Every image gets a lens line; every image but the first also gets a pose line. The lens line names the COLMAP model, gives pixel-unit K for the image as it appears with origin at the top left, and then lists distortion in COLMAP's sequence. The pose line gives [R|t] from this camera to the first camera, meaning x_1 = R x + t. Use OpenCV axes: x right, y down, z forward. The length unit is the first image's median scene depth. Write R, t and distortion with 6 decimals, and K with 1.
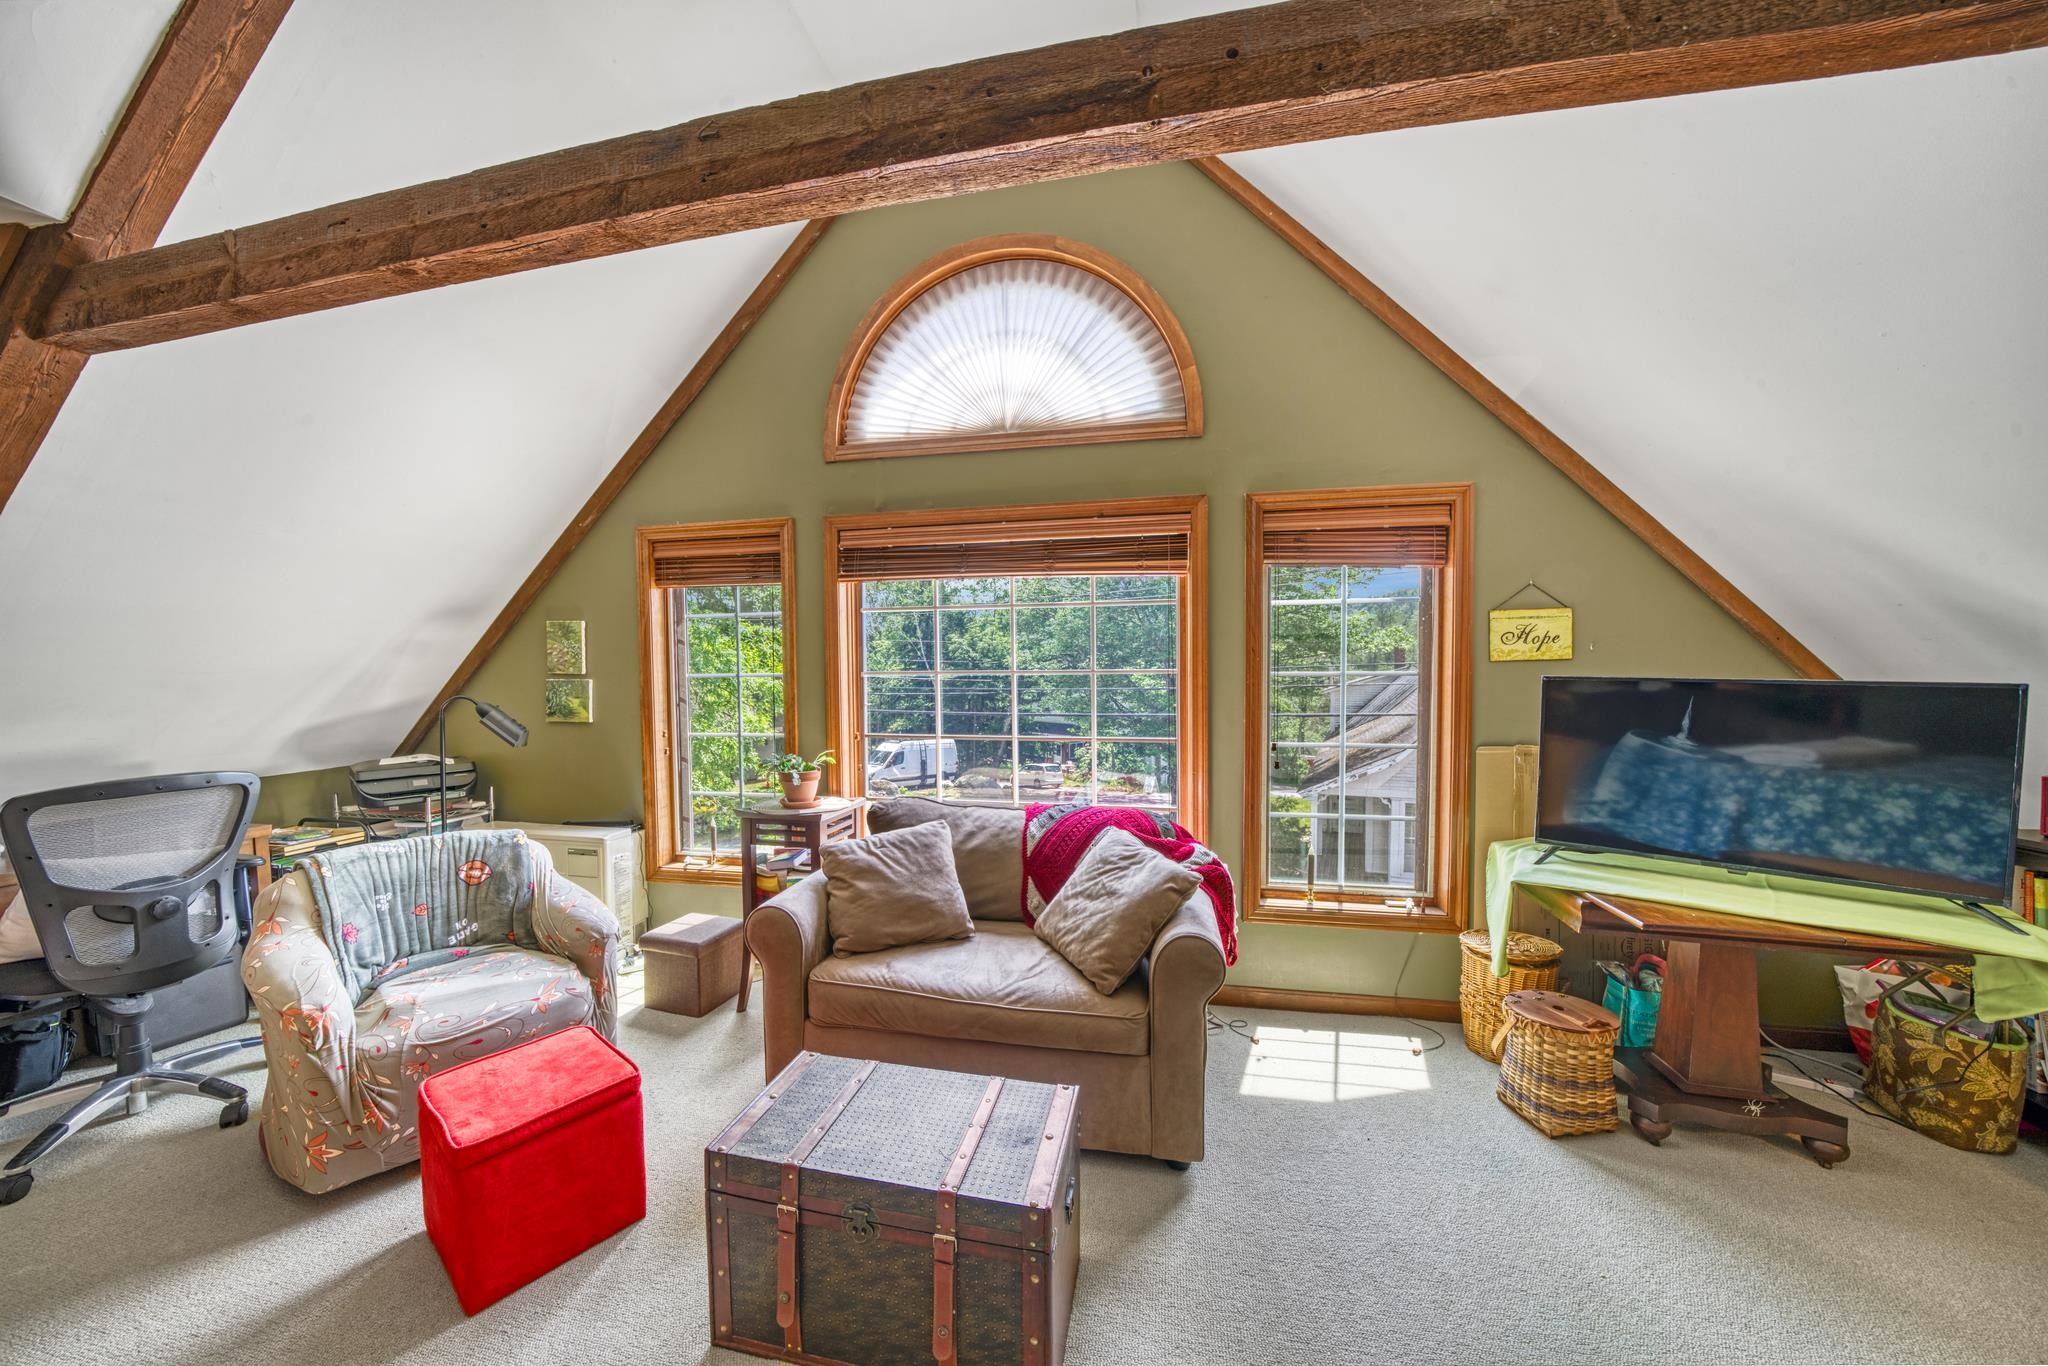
lens RADIAL K [[702.7, 0, 1022.4], [0, 702.7, 695.3], [0, 0, 1]] dist [-0.010377, 0.000344]
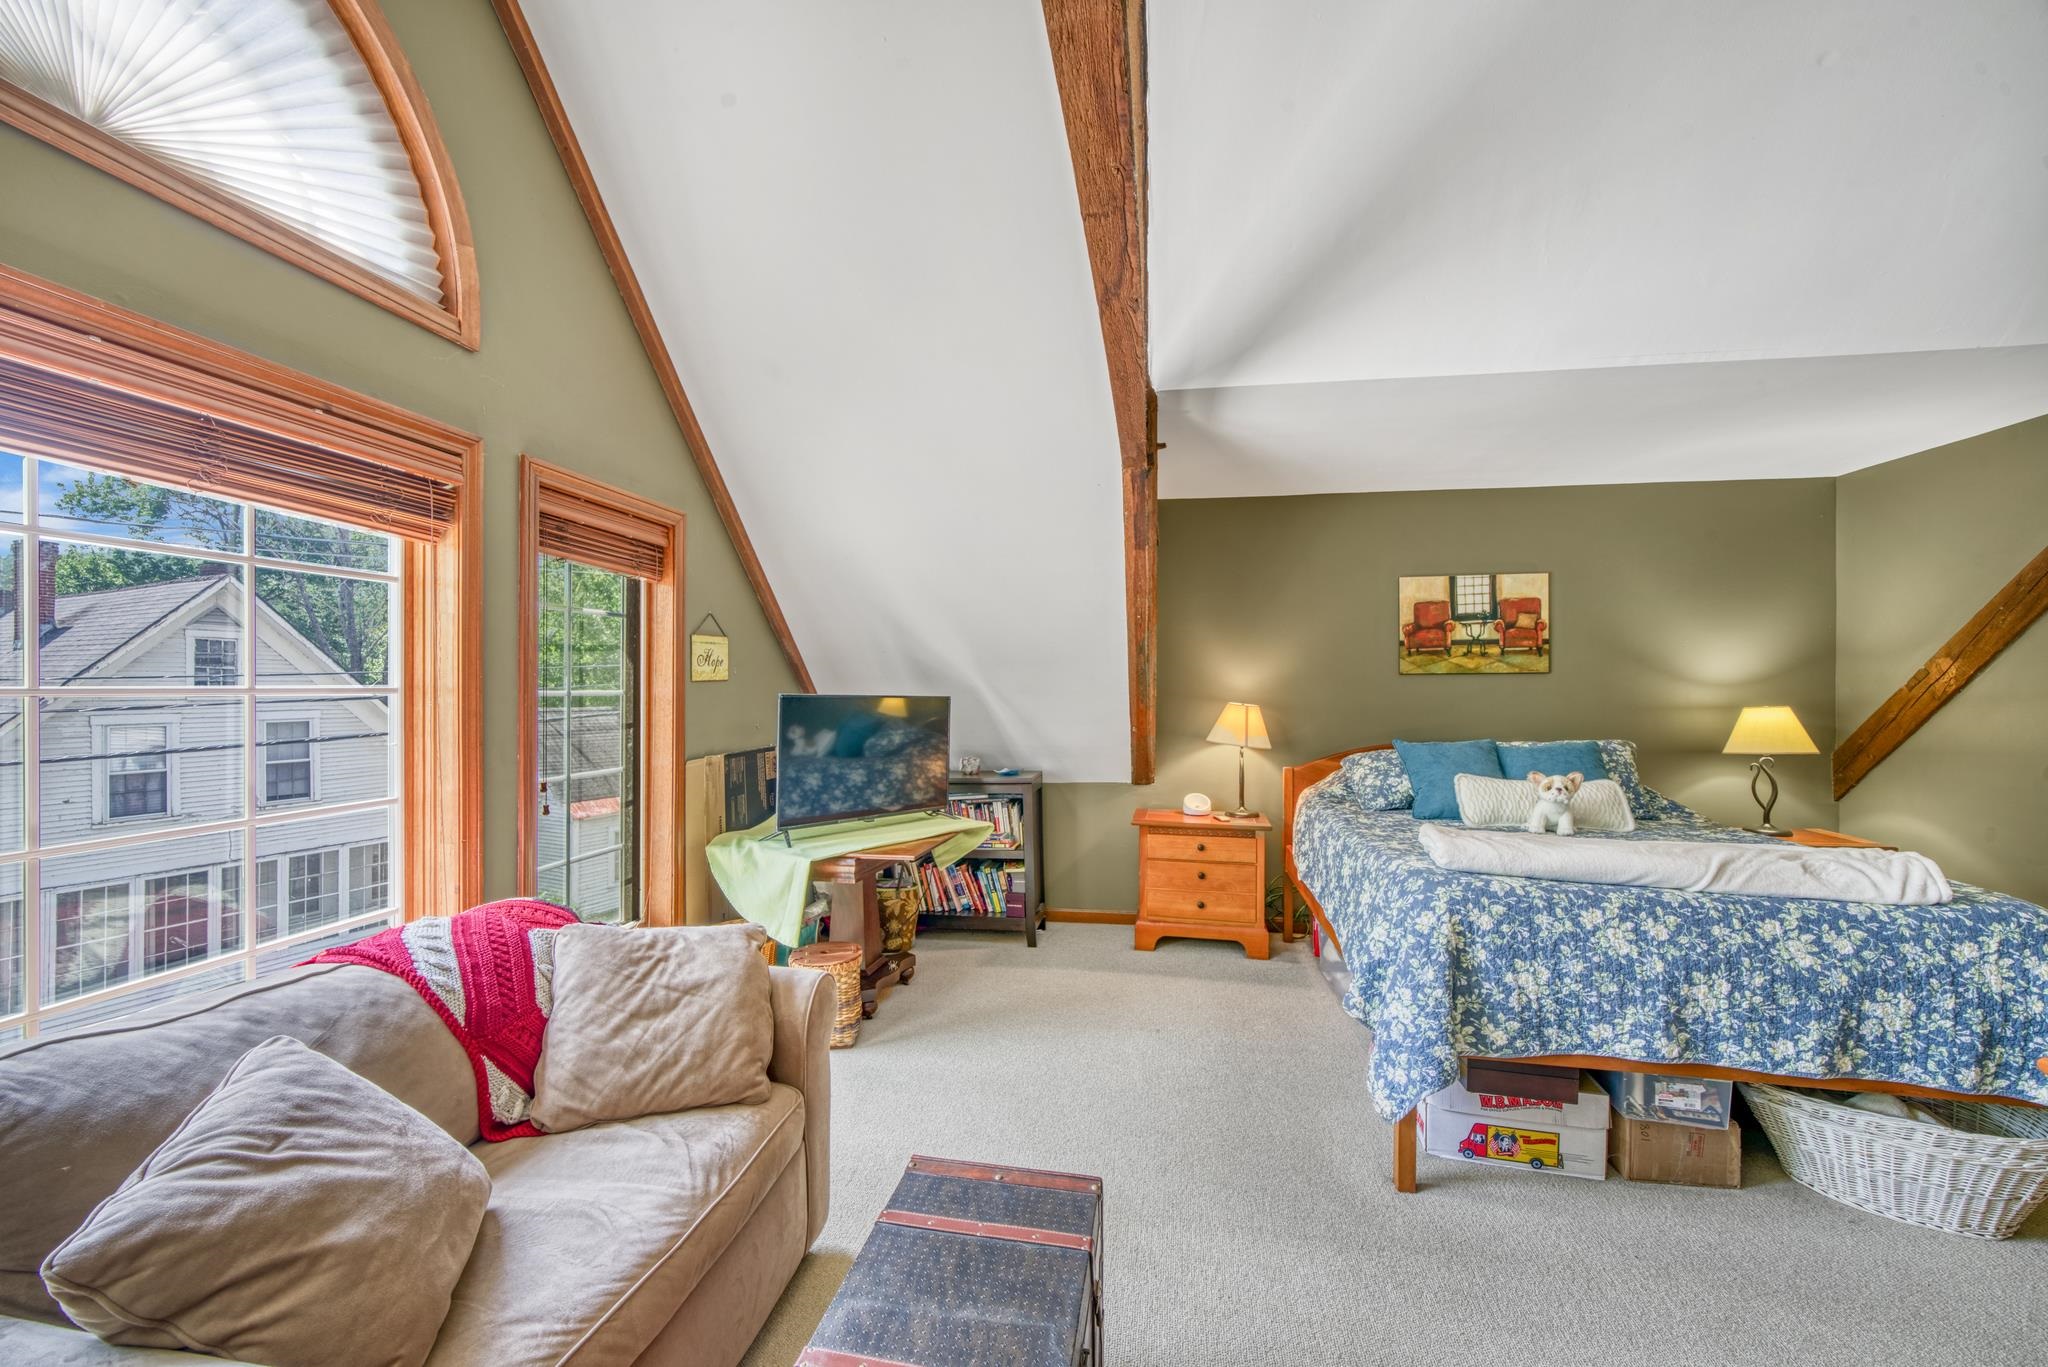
lens RADIAL K [[811.5, 0, 1012.3], [0, 811.5, 676.8], [0, 0, 1]] dist [-0.003369, 0.000949]
pose [[-0.011569, 0.016089, 0.999804, -0.630127], [0.033916, 0.999302, -0.015688, -0.020396], [-0.999358, 0.033728, -0.012107, 0.562791]]
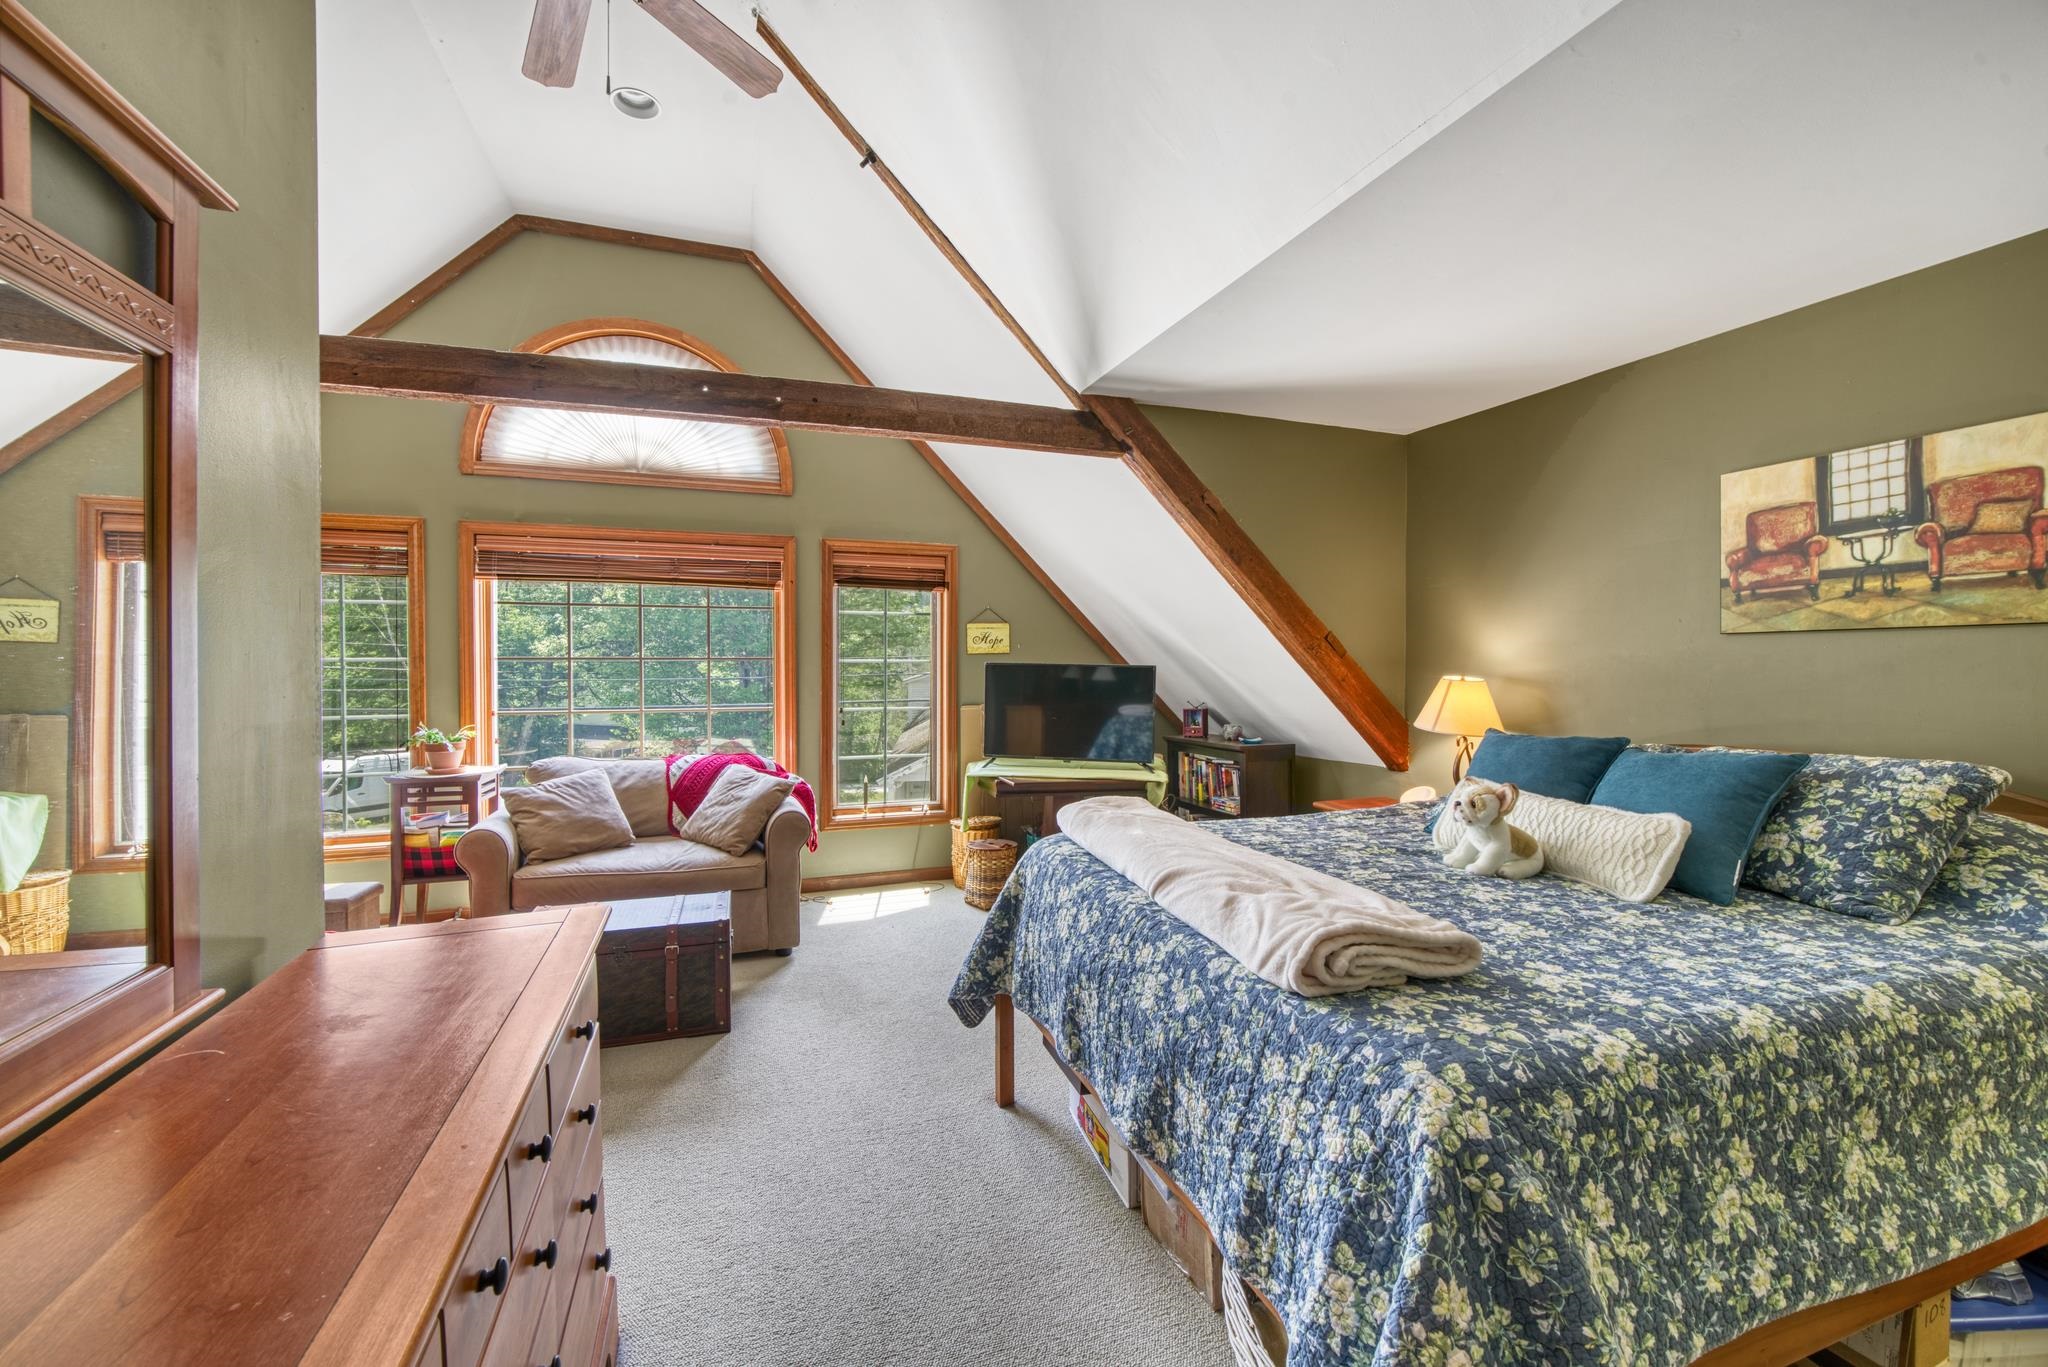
lens RADIAL K [[811.5, 0, 1006.3], [0, 811.5, 655.2], [0, 0, 1]] dist [-0.003369, 0.000949]
pose [[0.862524, 0.008748, 0.505941, -0.235400], [0.012537, 0.999174, -0.038650, 0.032317], [-0.505861, 0.039679, 0.861702, -0.745454]]
